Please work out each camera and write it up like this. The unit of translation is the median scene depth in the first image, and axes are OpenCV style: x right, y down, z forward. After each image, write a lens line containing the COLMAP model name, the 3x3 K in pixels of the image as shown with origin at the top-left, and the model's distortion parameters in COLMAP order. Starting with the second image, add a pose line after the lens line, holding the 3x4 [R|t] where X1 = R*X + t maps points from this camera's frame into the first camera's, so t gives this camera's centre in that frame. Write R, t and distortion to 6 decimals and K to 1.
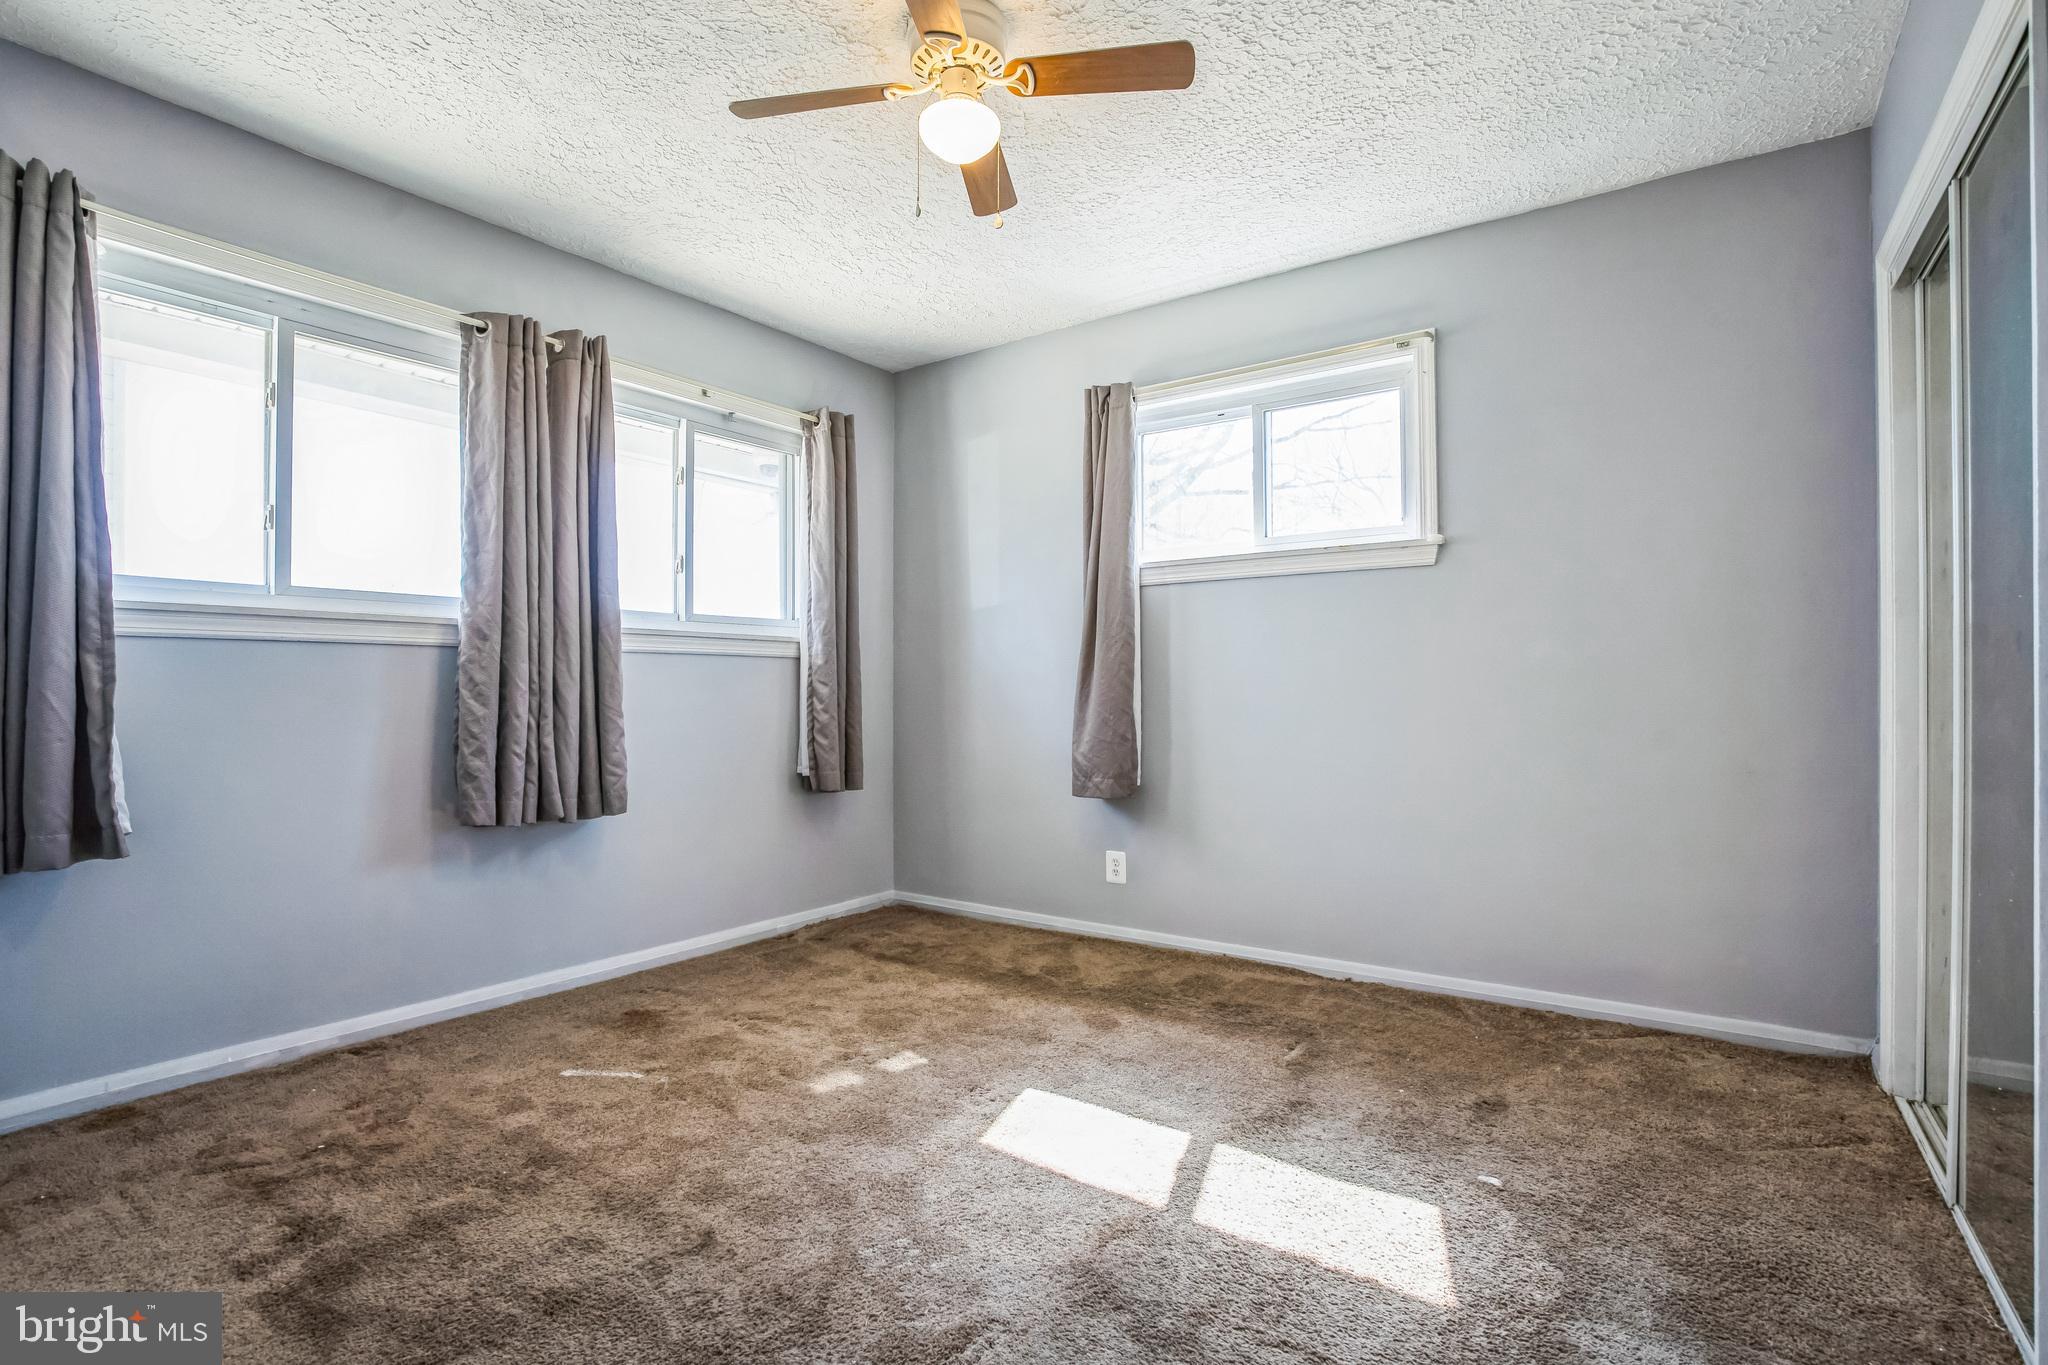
lens RADIAL K [[966.1, 0, 1015.0], [0, 966.1, 684.2], [0, 0, 1]] dist [-0.054168, 0.018960]
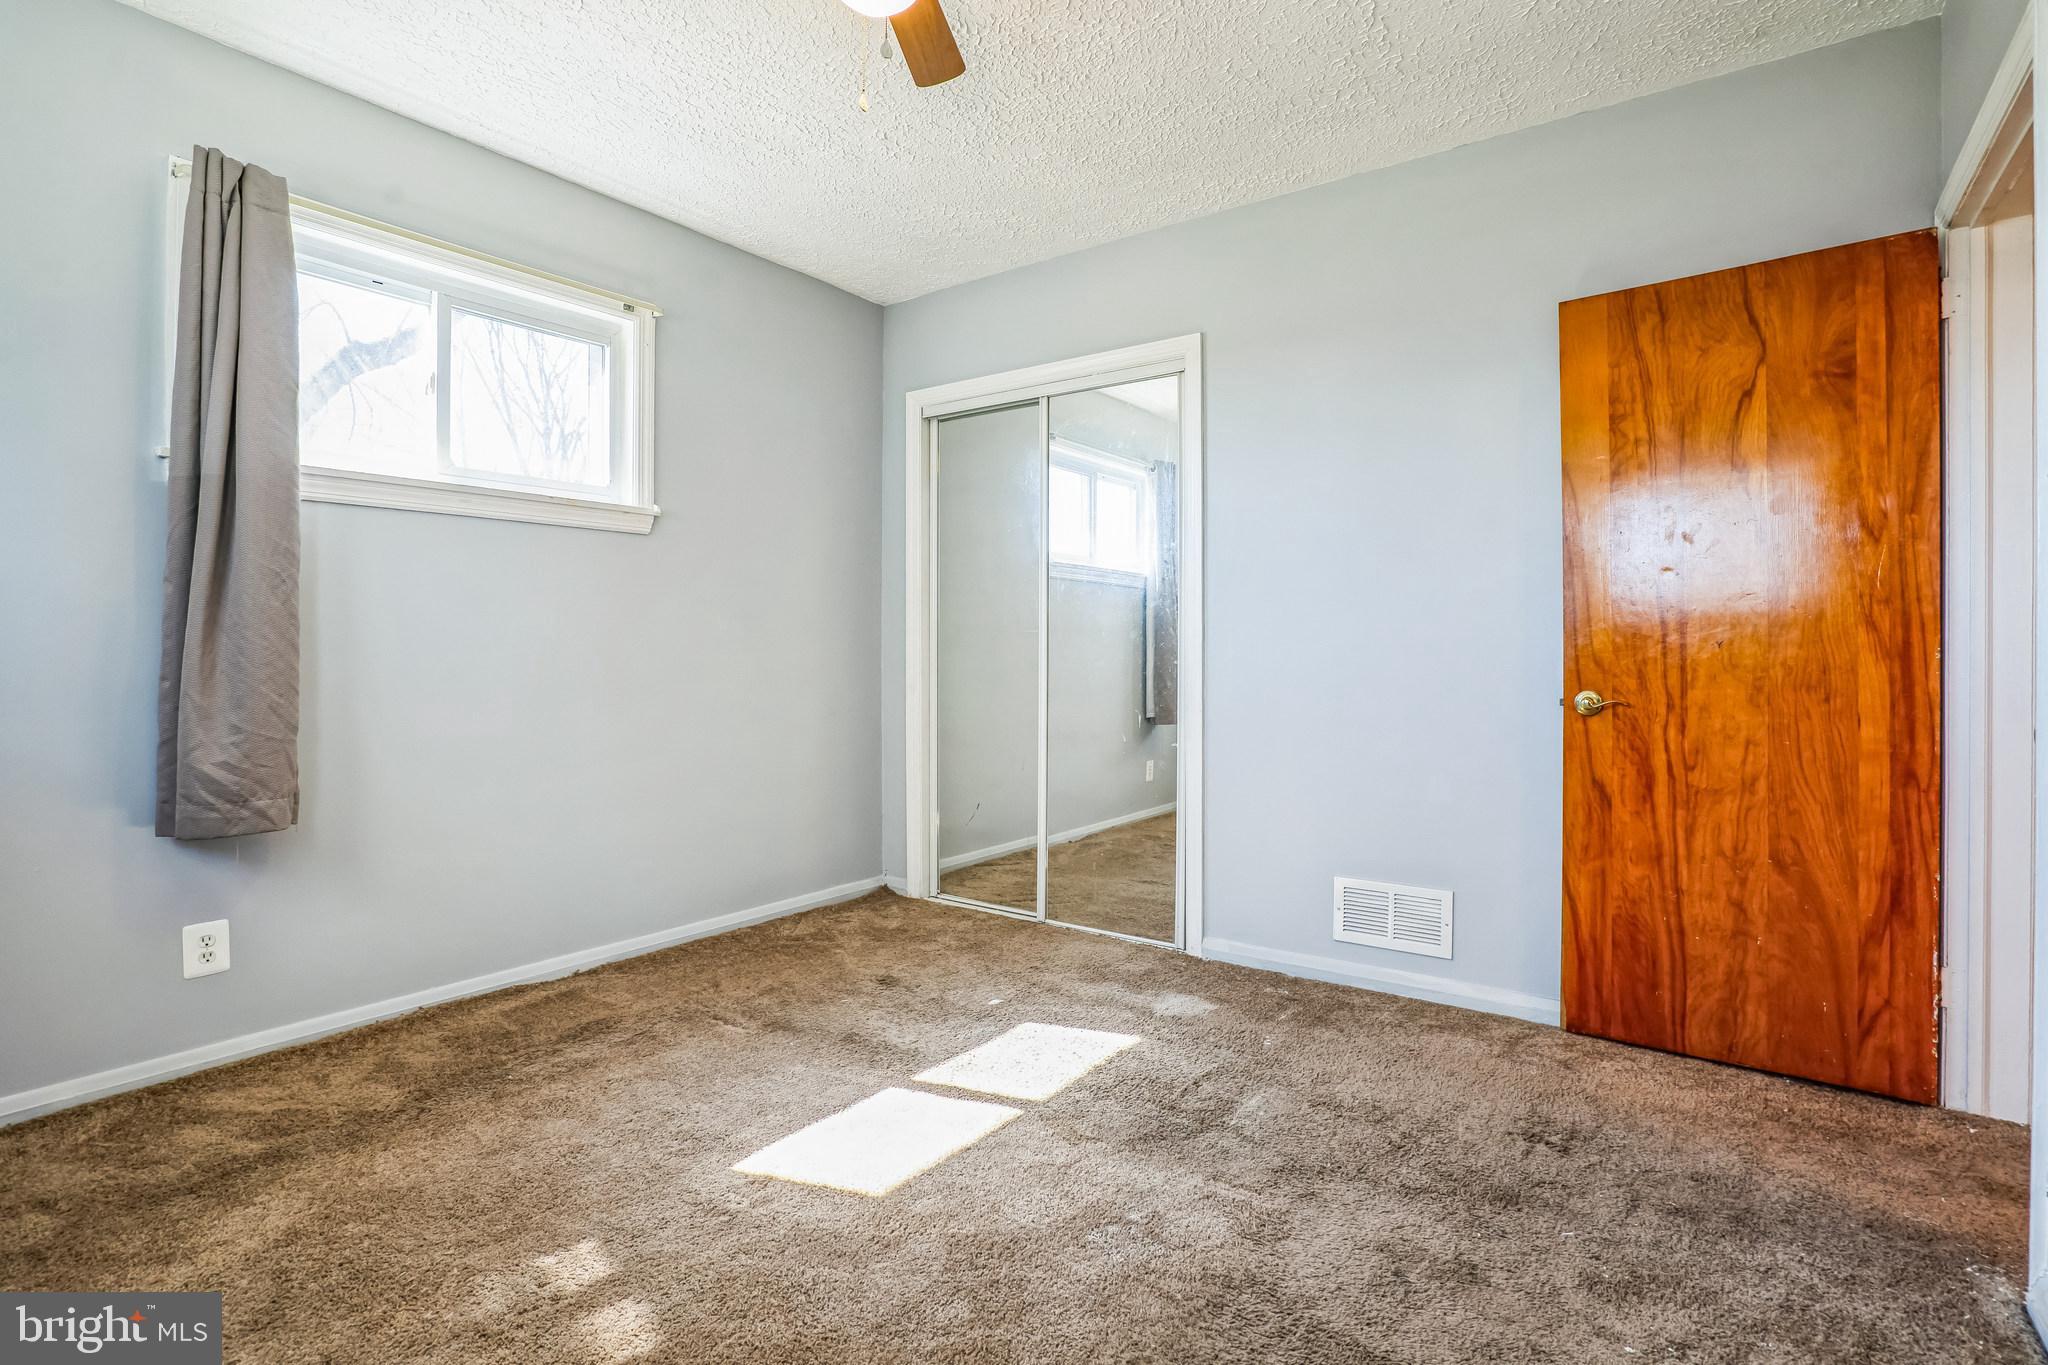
lens RADIAL K [[985.7, 0, 1028.7], [0, 985.7, 653.1], [0, 0, 1]] dist [-0.063394, 0.022927]
pose [[0.003502, 0.000256, 0.999994, -0.618458], [-0.007381, 0.999973, -0.000231, -0.001067], [-0.999967, -0.007380, 0.003503, 0.600727]]
